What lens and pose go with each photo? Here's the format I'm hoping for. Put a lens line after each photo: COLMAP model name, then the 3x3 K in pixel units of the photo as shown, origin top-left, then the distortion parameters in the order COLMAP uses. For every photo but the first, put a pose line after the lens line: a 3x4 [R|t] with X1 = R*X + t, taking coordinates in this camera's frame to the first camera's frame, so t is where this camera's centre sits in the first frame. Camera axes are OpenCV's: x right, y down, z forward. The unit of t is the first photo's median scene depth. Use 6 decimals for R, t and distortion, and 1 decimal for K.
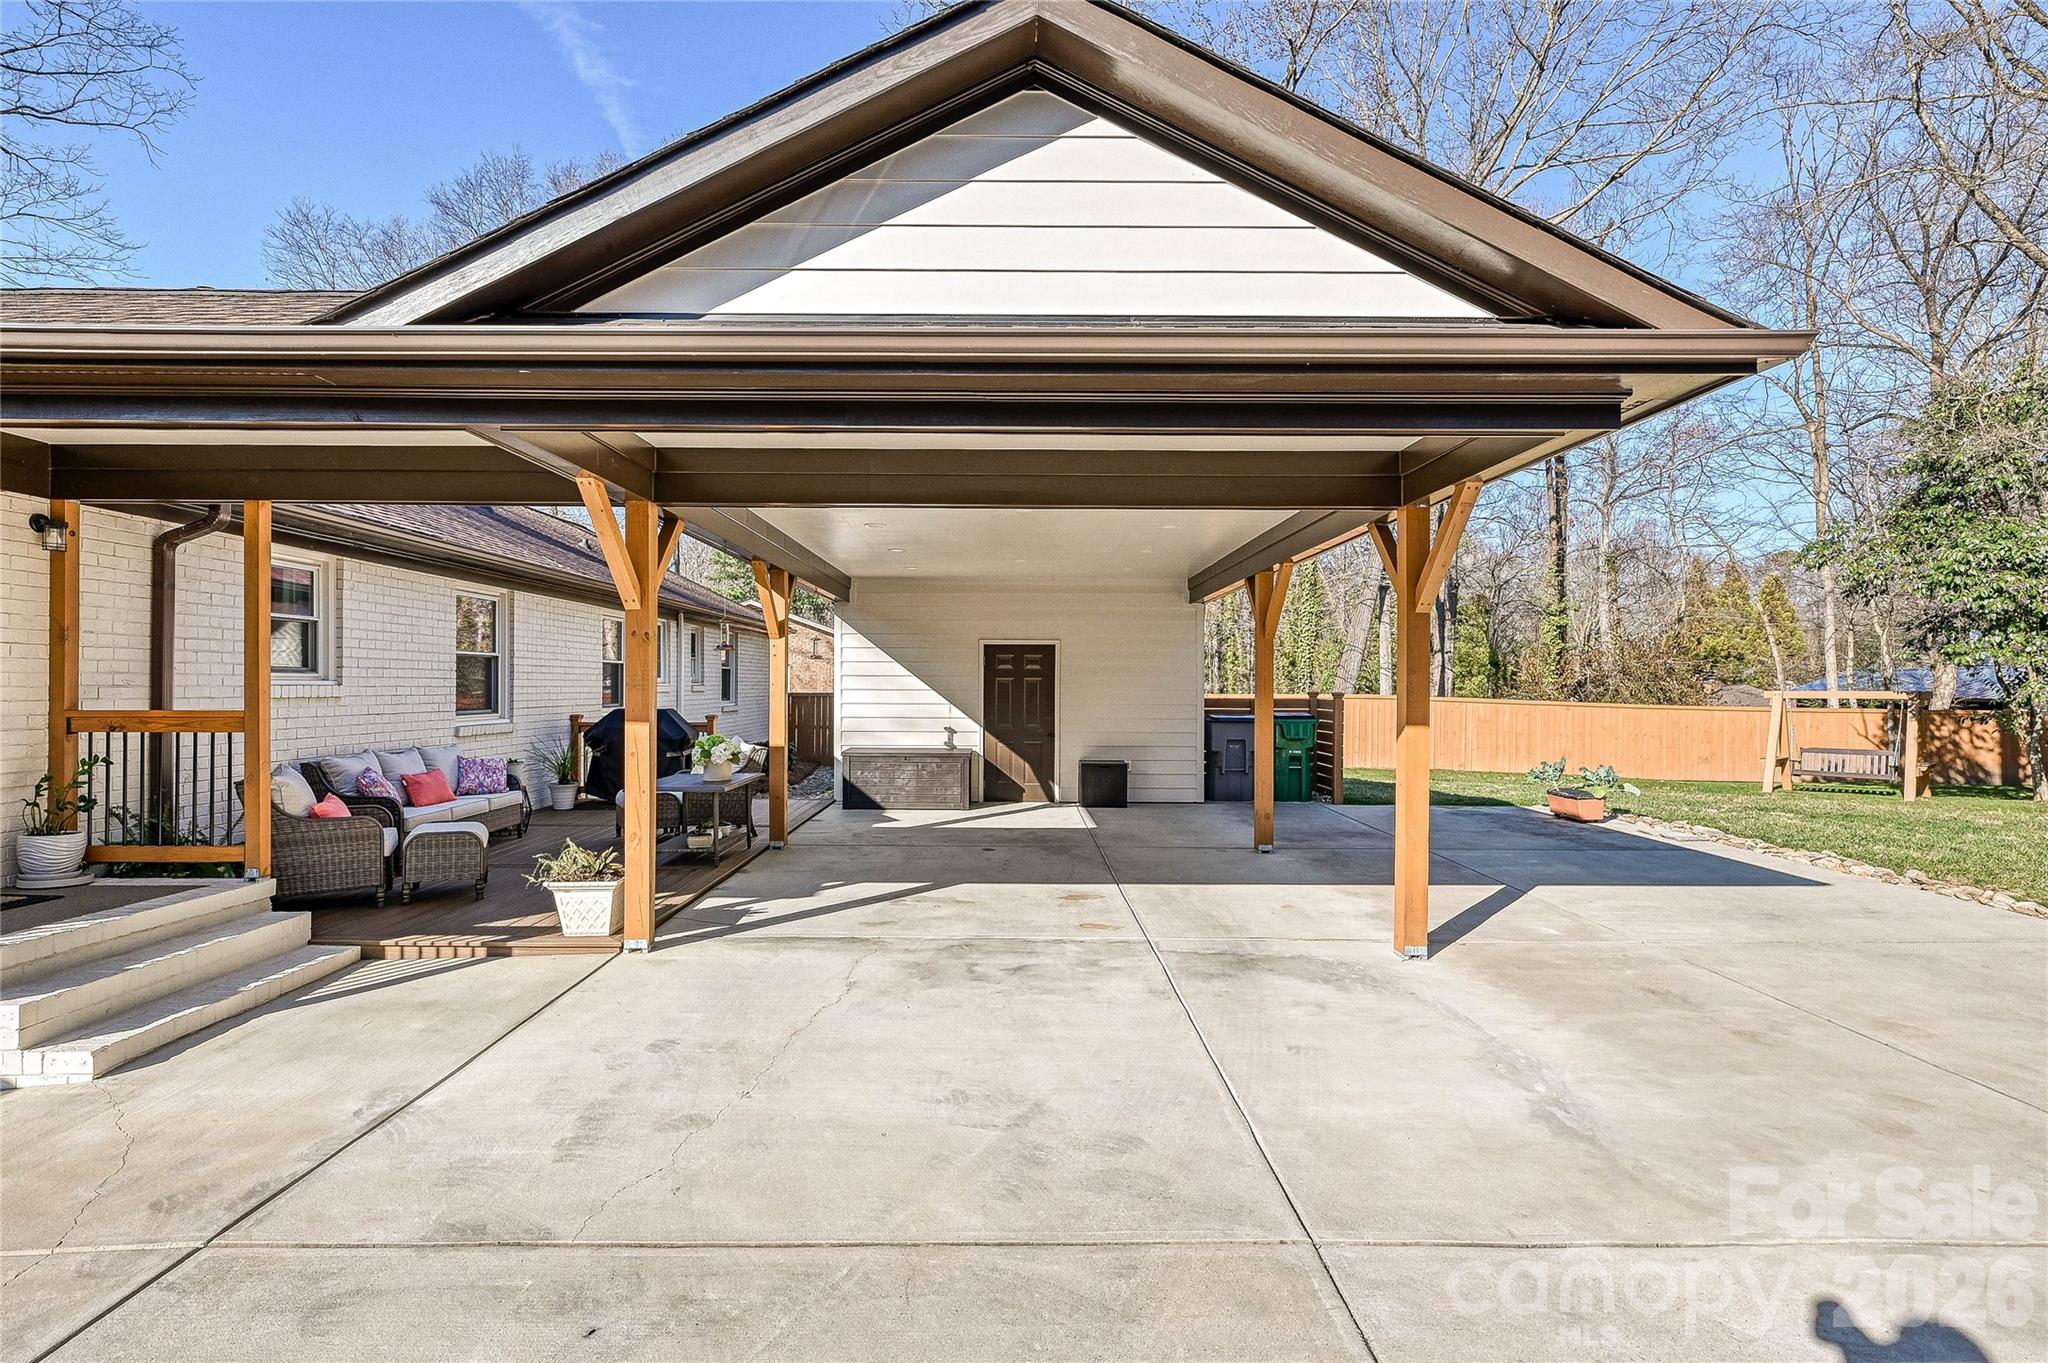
lens RADIAL K [[953.0, 0, 1019.2], [0, 953.0, 690.8], [0, 0, 1]] dist [-0.000588, -0.000242]
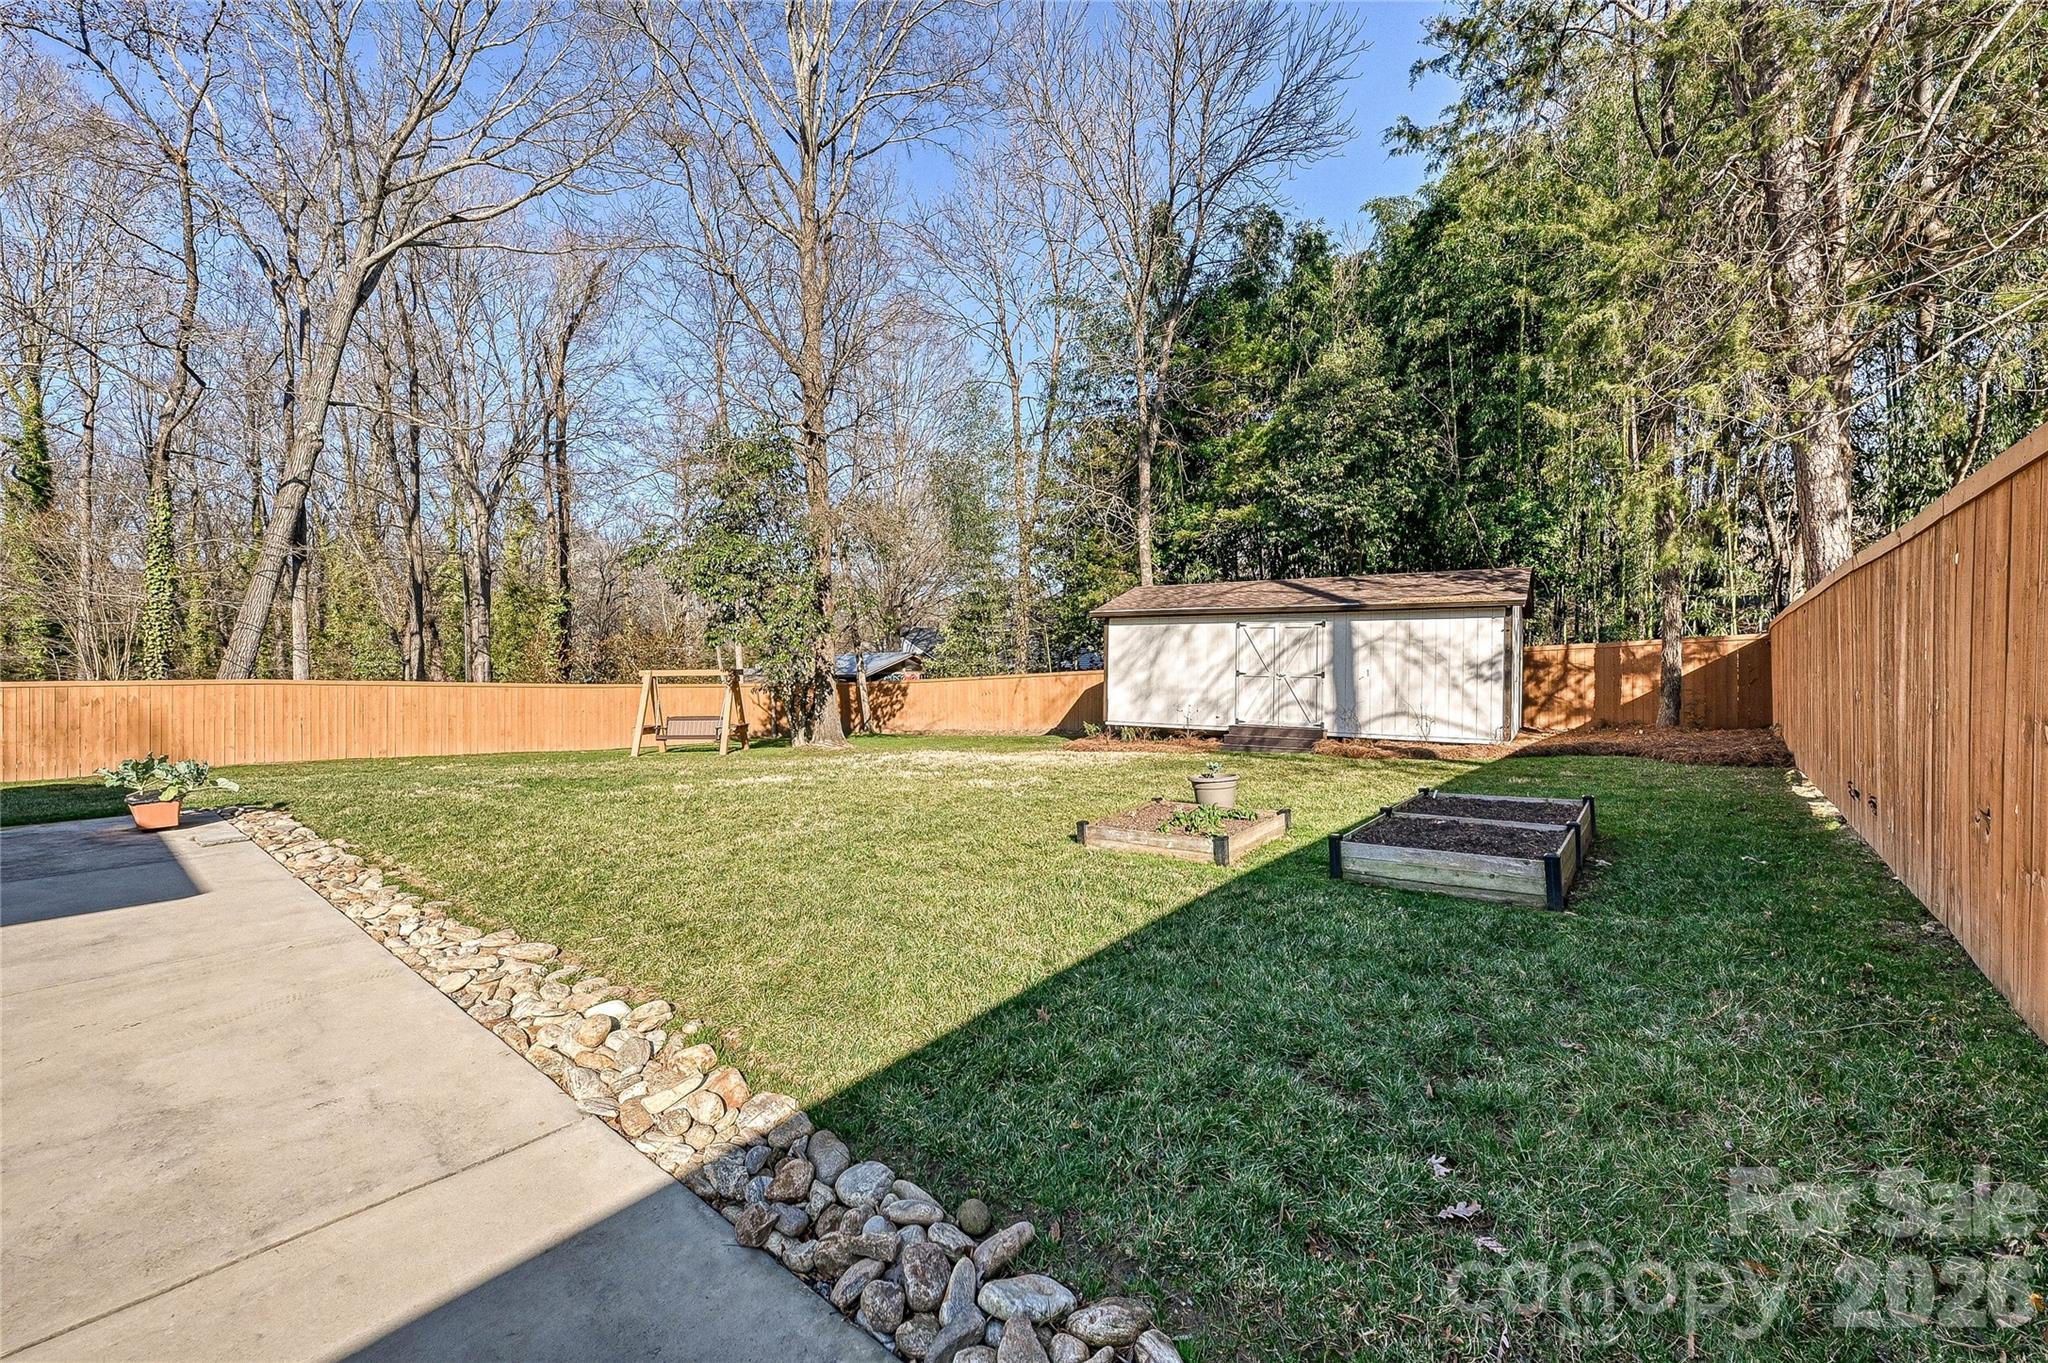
lens RADIAL K [[829.3, 0, 1015.8], [0, 829.3, 672.9], [0, 0, 1]] dist [0.018998, 0.000004]
pose [[0.646873, -0.012225, 0.762499, 0.433058], [0.015116, 0.999881, 0.003208, 0.011188], [-0.762448, 0.009451, 0.646981, -0.008772]]
